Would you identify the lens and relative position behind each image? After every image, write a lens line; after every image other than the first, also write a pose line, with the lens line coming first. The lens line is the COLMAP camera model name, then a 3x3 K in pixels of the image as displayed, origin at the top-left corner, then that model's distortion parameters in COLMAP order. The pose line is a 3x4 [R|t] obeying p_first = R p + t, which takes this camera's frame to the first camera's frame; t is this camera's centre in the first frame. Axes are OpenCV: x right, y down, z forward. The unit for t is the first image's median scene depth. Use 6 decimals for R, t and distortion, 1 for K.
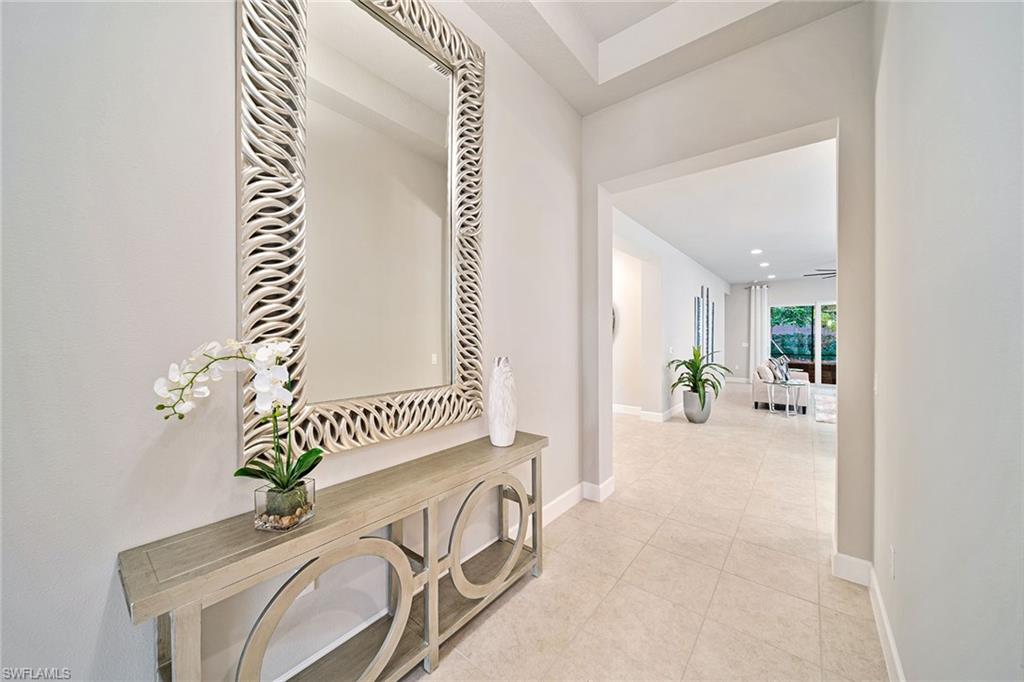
lens RADIAL K [[364.1, 0, 516.6], [0, 364.1, 338.3], [0, 0, 1]] dist [-0.008674, 0.000203]
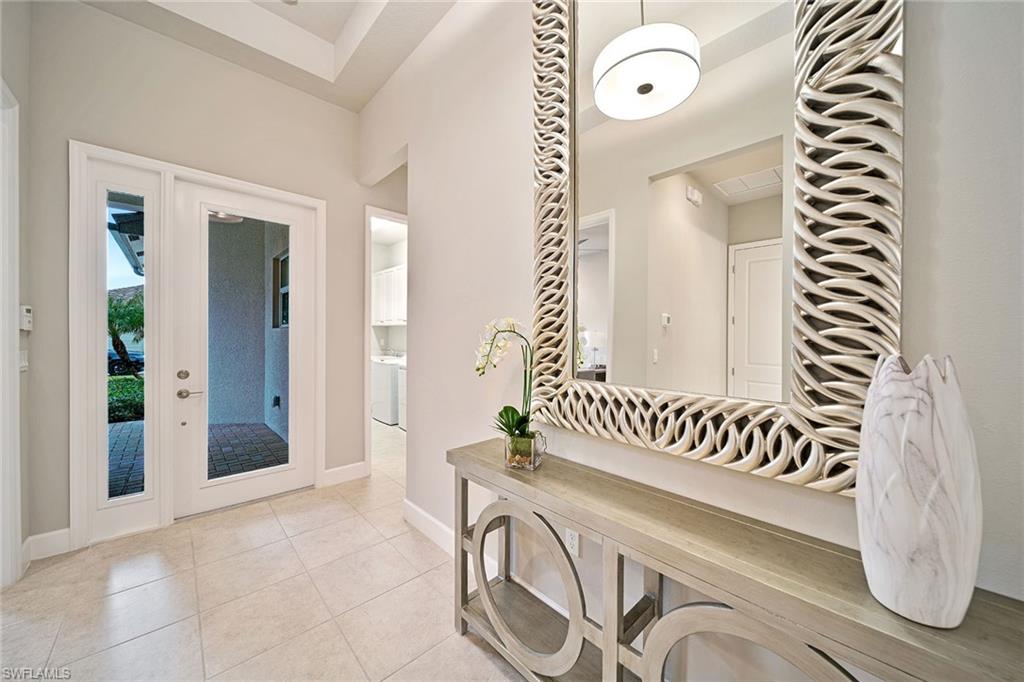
lens RADIAL K [[364.1, 0, 516.6], [0, 364.1, 338.3], [0, 0, 1]] dist [-0.008674, 0.000203]
pose [[-0.134086, 0.015714, -0.990845, 0.416765], [-0.007498, 0.999830, 0.016871, 0.035852], [0.990941, 0.009692, -0.133945, 0.795328]]
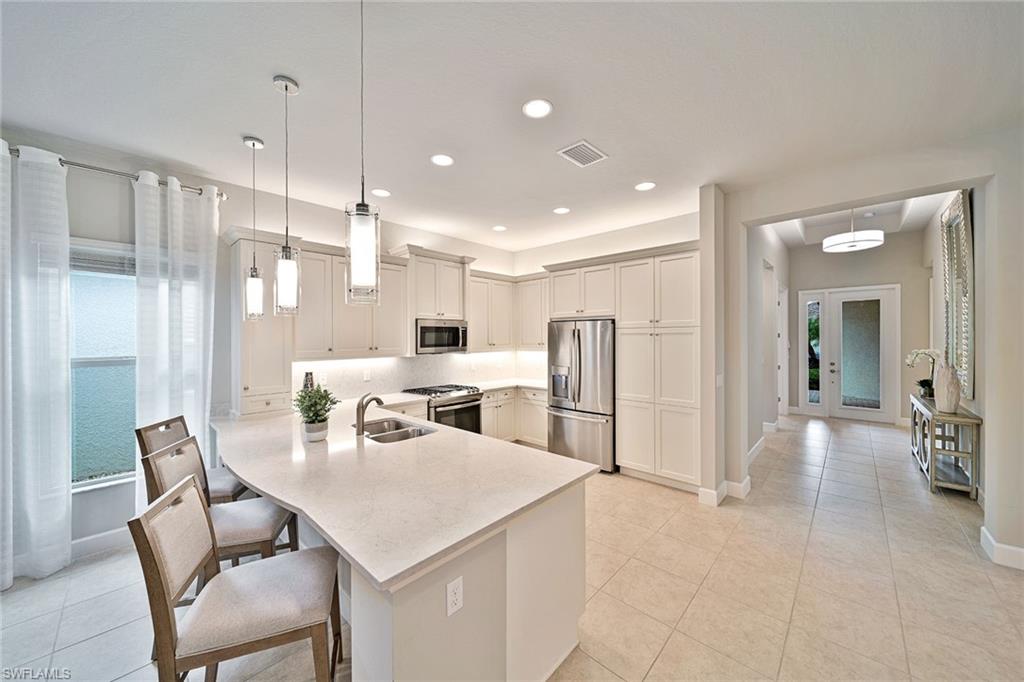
lens RADIAL K [[364.1, 0, 516.6], [0, 364.1, 338.3], [0, 0, 1]] dist [-0.008674, 0.000203]
pose [[-0.997173, 0.018319, 0.072874, 1.386056], [0.018784, 0.999807, 0.005701, -0.060655], [-0.072755, 0.007054, -0.997325, 2.163808]]
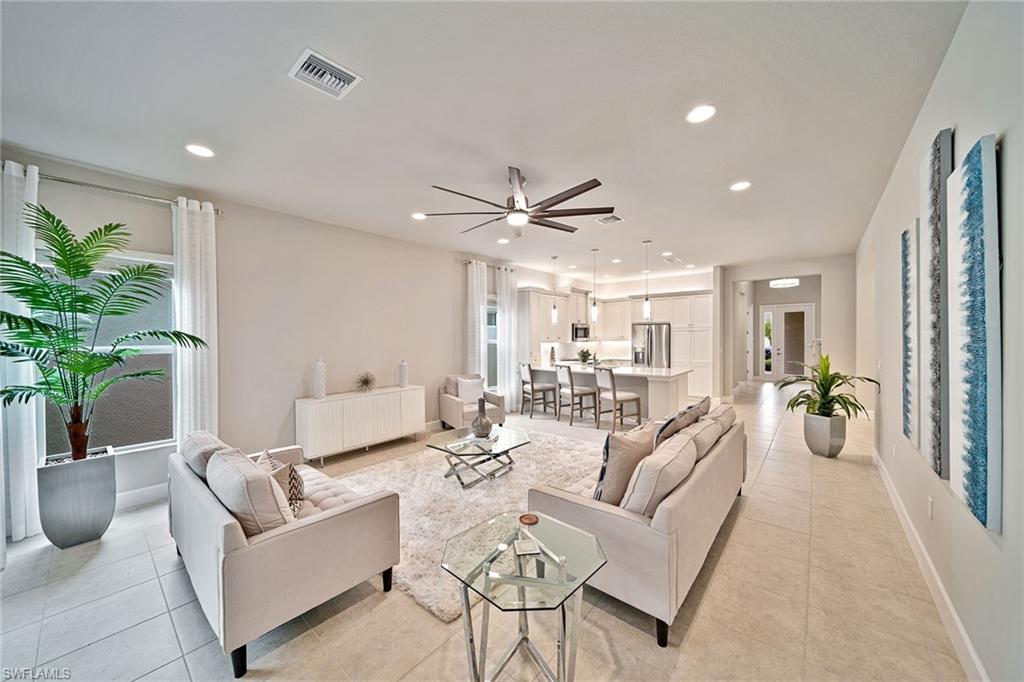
lens RADIAL K [[364.1, 0, 516.6], [0, 364.1, 338.3], [0, 0, 1]] dist [-0.008674, 0.000203]
pose [[-0.999673, 0.017620, 0.018508, 2.158615], [0.017823, 0.999782, 0.010862, -0.059472], [-0.018312, 0.011188, -0.999770, 3.448070]]
